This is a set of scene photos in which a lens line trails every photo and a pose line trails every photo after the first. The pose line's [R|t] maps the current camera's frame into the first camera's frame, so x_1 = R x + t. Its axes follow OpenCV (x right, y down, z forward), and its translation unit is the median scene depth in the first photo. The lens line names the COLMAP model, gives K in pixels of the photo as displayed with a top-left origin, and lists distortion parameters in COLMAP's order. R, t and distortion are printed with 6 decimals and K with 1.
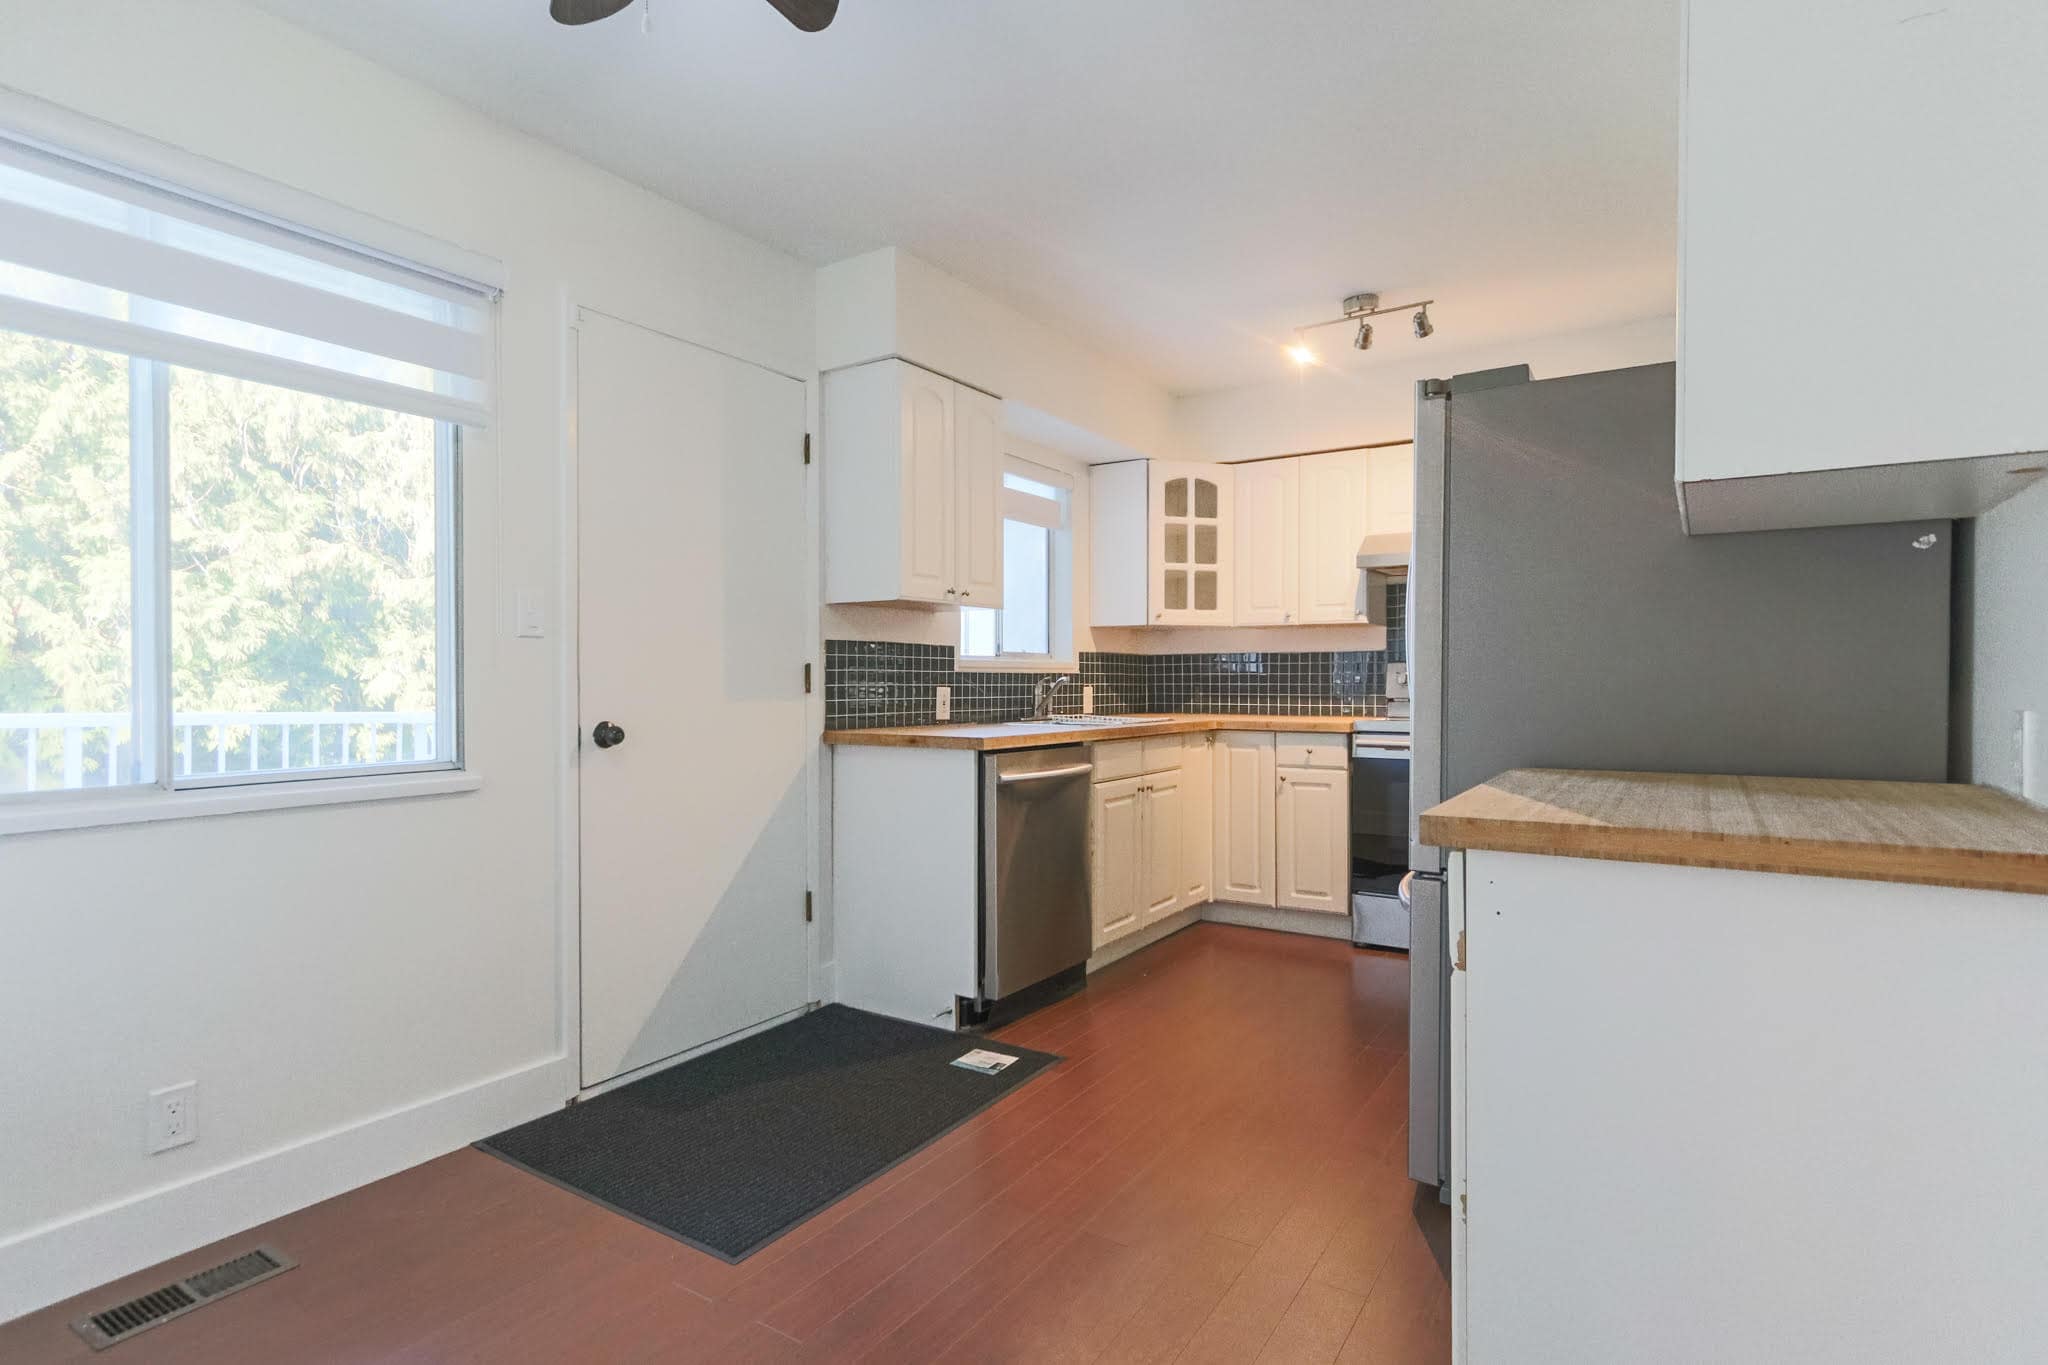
lens RADIAL K [[1038.2, 0, 1025.7], [0, 1038.2, 687.9], [0, 0, 1]] dist [0.002137, 0.000324]
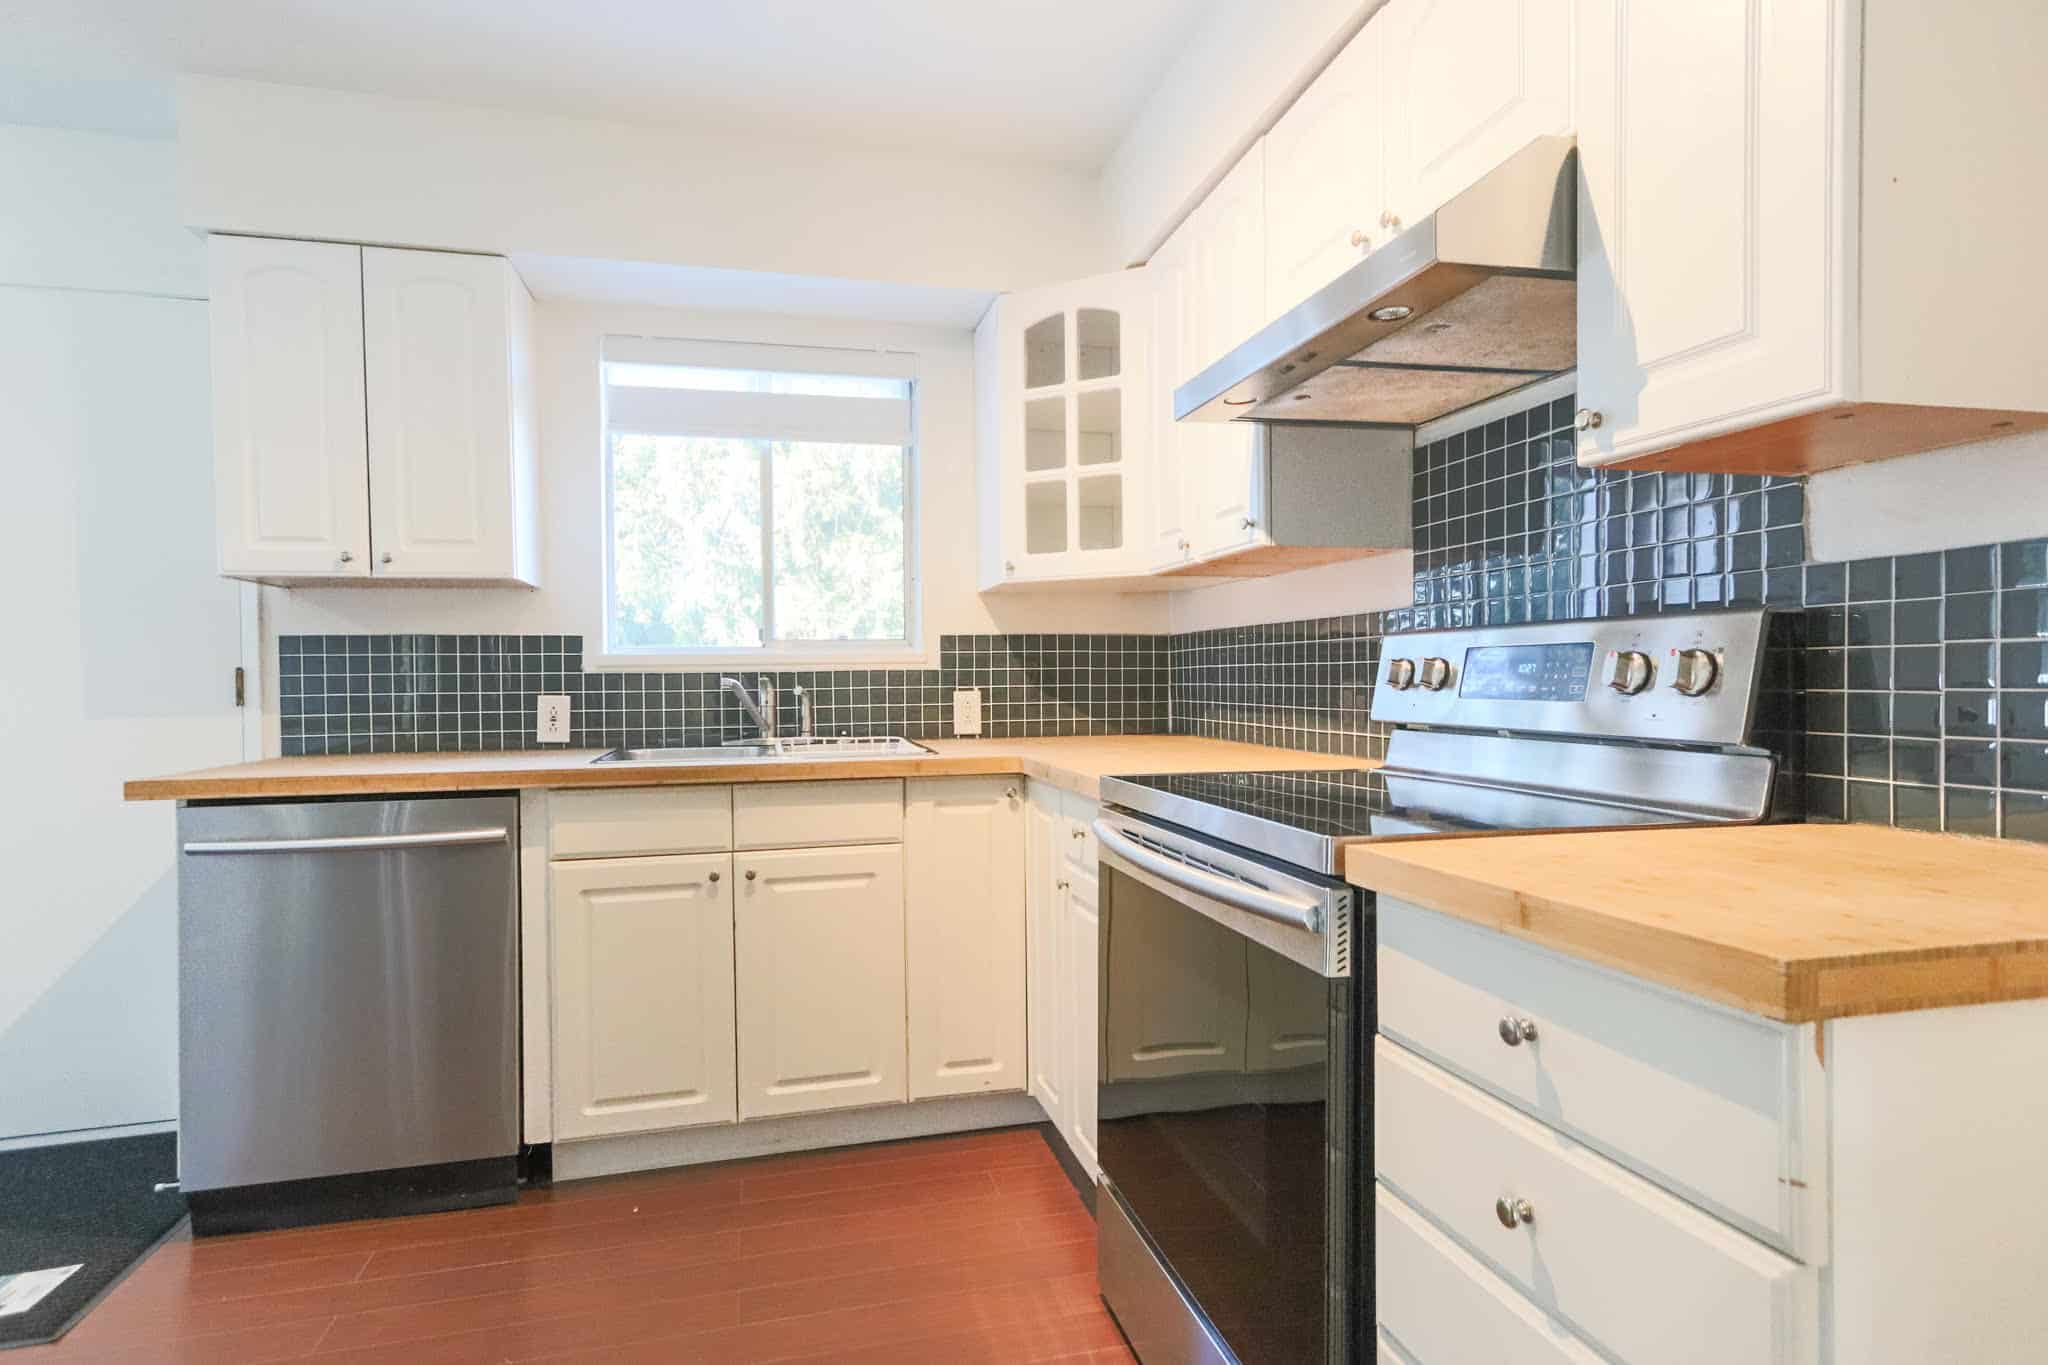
lens RADIAL K [[1038.2, 0, 1025.7], [0, 1038.2, 687.9], [0, 0, 1]] dist [0.002137, 0.000324]
pose [[0.732973, -0.001469, -0.680256, 0.602800], [0.006892, 0.999962, 0.005267, -0.007079], [0.680222, -0.008548, 0.732956, 0.679670]]
